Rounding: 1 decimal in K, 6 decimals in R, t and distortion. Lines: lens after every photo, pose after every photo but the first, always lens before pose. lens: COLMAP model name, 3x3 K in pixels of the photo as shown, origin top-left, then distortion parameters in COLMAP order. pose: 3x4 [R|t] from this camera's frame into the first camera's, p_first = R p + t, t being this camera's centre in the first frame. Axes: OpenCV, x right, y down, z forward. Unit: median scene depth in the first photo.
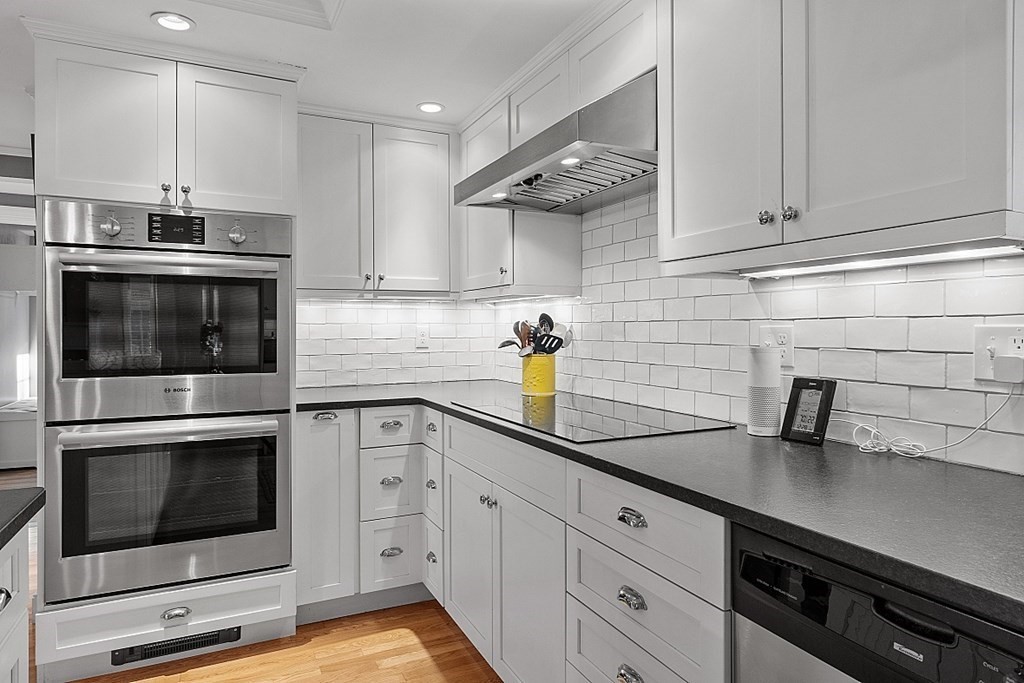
lens RADIAL K [[611.9, 0, 516.7], [0, 611.9, 331.6], [0, 0, 1]] dist [-0.000684, 0.000462]
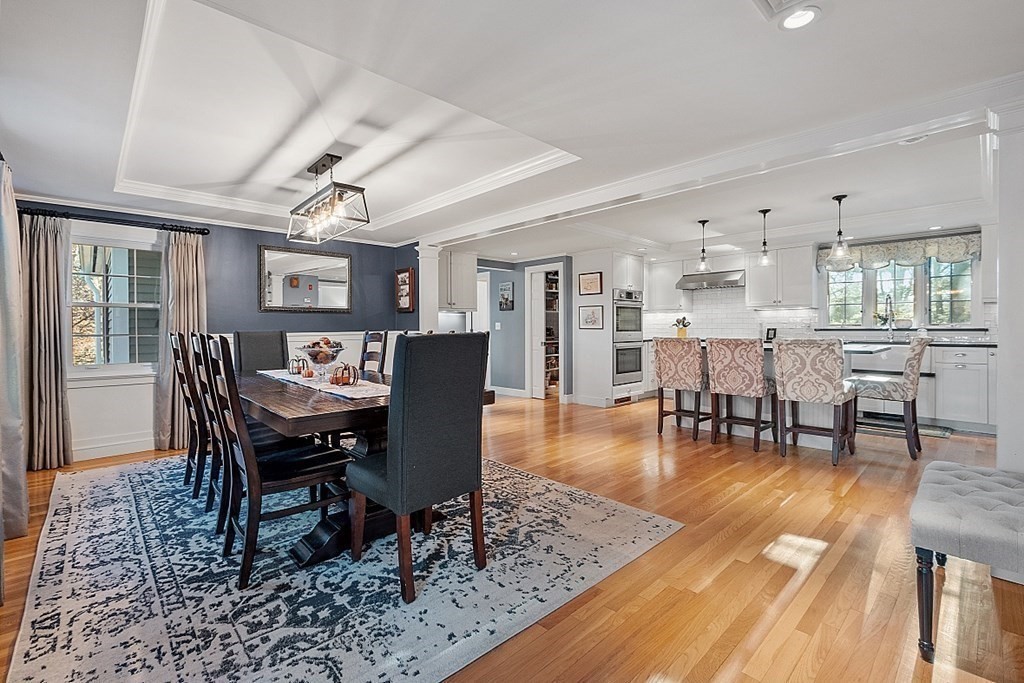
lens RADIAL K [[450.5, 0, 508.7], [0, 450.5, 326.4], [0, 0, 1]] dist [0.000686, 0.000069]
pose [[0.957971, -0.004214, 0.286833, -2.153807], [0.006515, 0.999954, -0.007067, 0.052396], [-0.286790, 0.008638, 0.957954, -1.619556]]
